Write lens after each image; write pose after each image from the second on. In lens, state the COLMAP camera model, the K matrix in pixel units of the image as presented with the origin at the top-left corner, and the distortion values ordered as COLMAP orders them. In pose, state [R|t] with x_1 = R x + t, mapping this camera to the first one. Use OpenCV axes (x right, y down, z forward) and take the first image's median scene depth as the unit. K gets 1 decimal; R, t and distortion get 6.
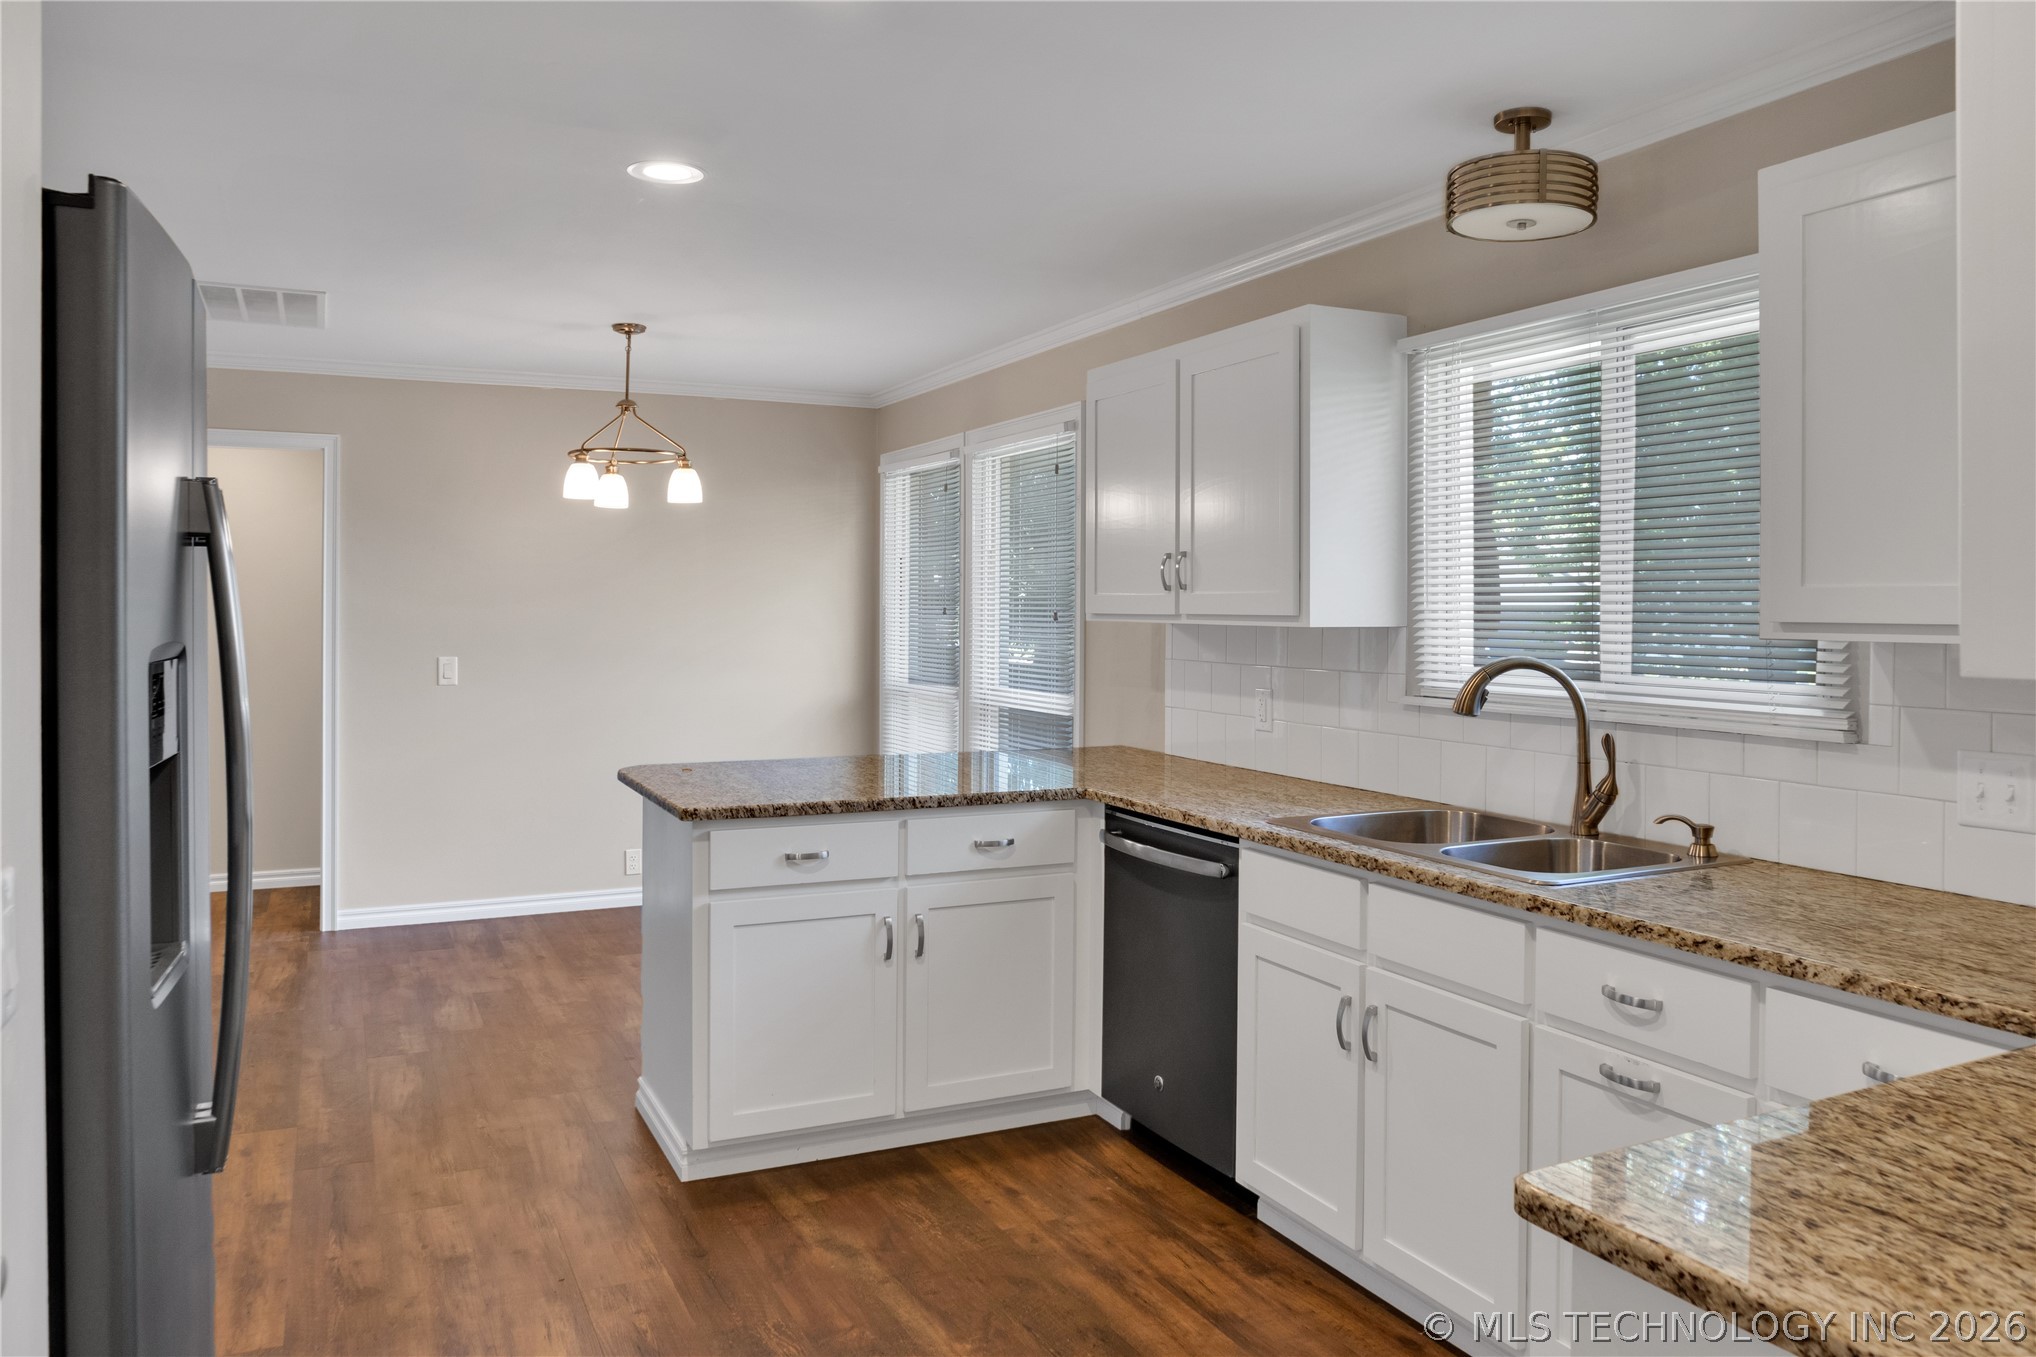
lens RADIAL K [[1431.9, 0, 1011.1], [0, 1431.9, 634.0], [0, 0, 1]] dist [-0.038525, 0.009524]
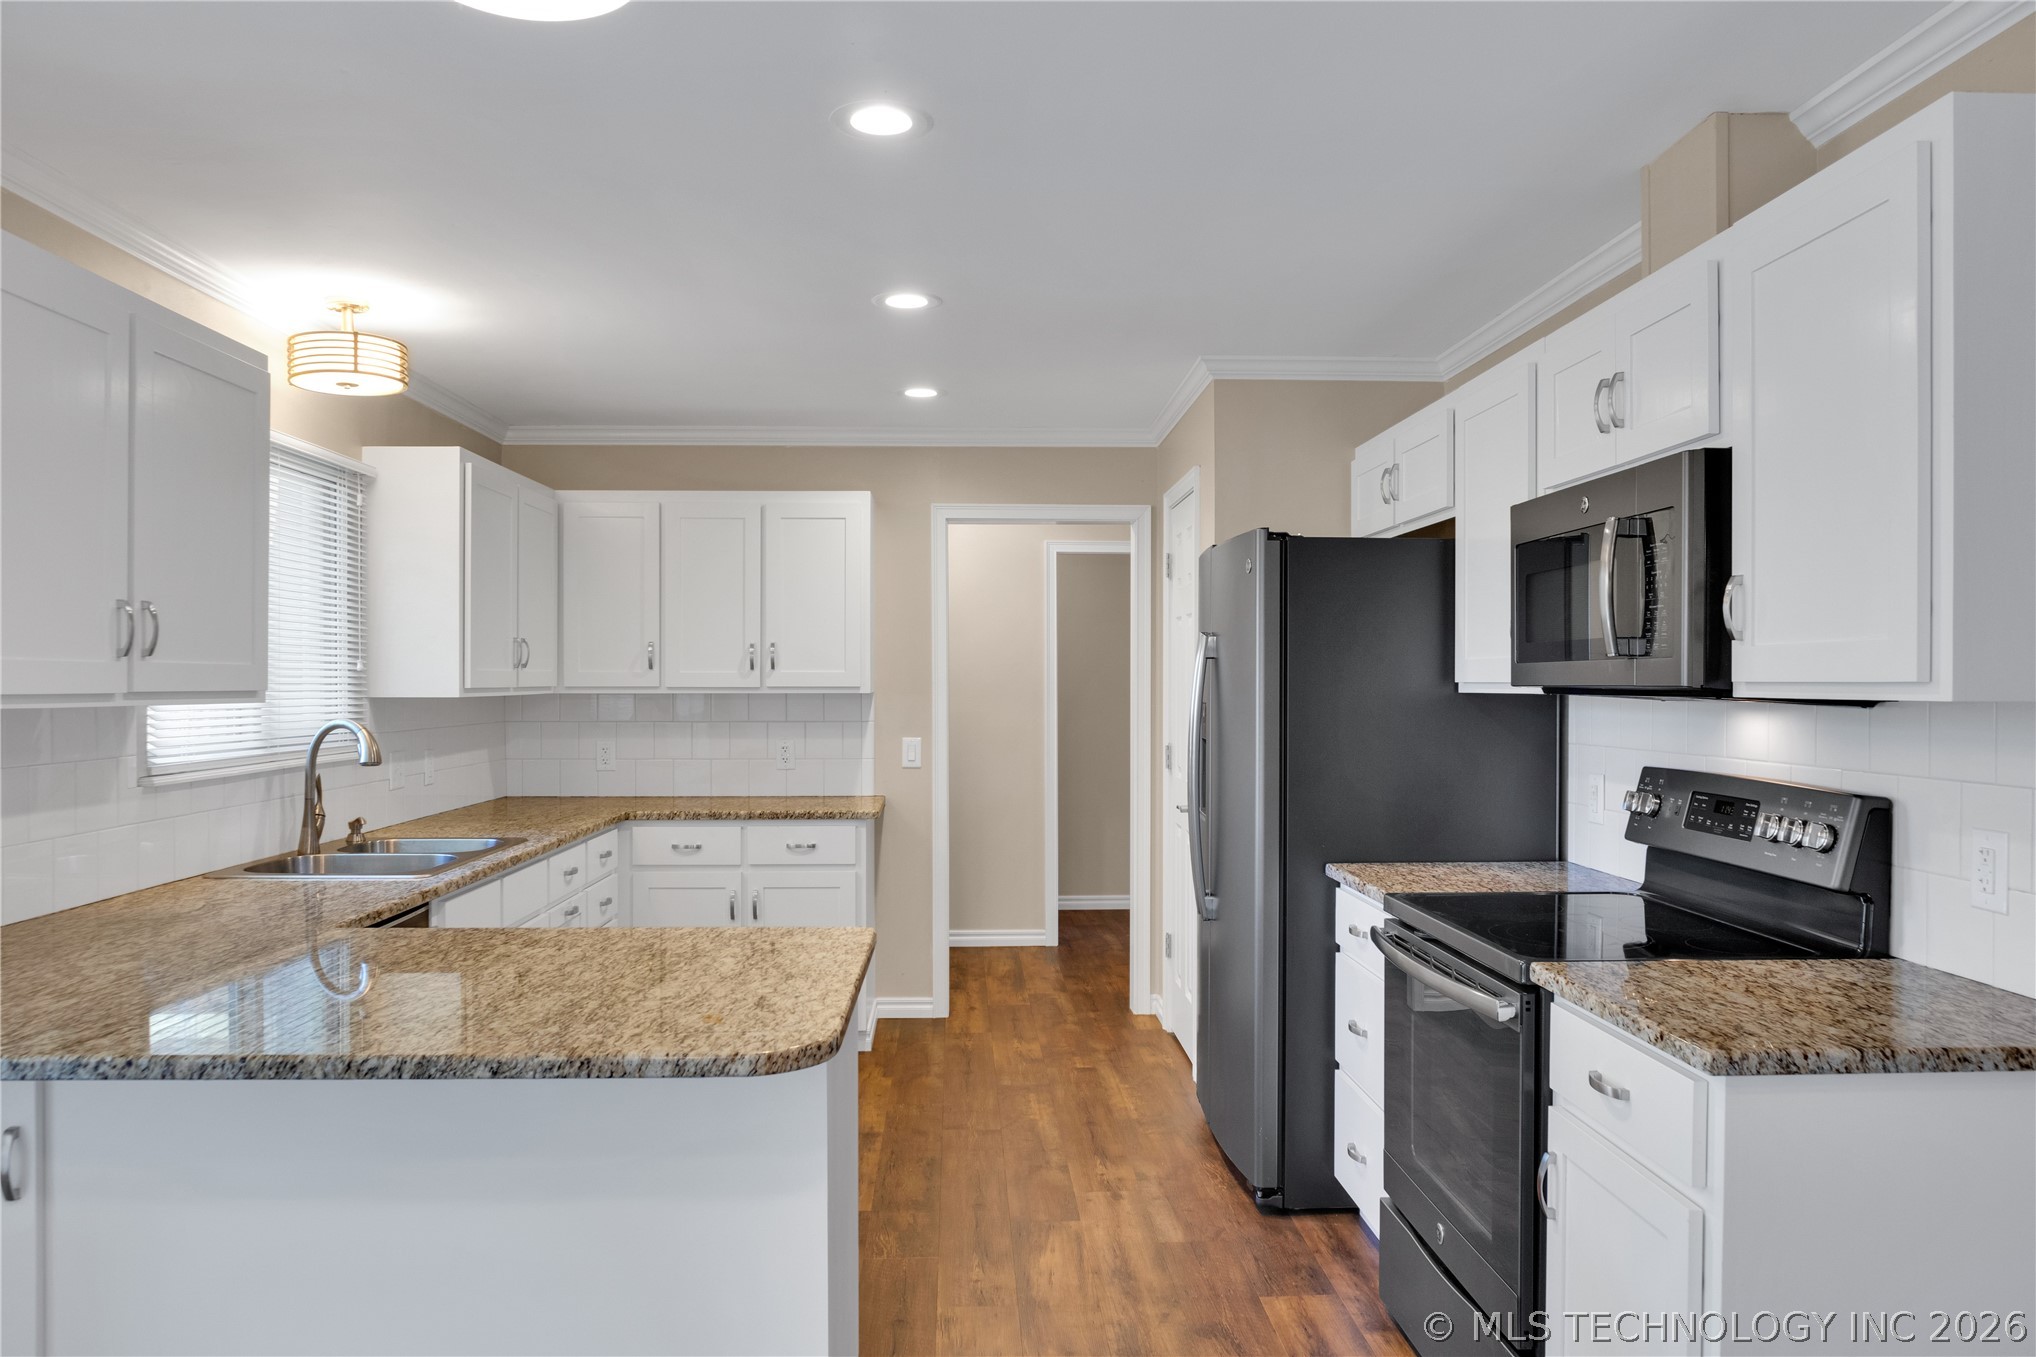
lens RADIAL K [[1410.8, 0, 1018.8], [0, 1410.8, 684.2], [0, 0, 1]] dist [-0.044012, 0.006495]
pose [[-0.919602, -0.007782, 0.392774, -0.680047], [0.000703, 0.999770, 0.021454, -0.040524], [-0.392851, 0.020006, -0.919385, 1.857975]]
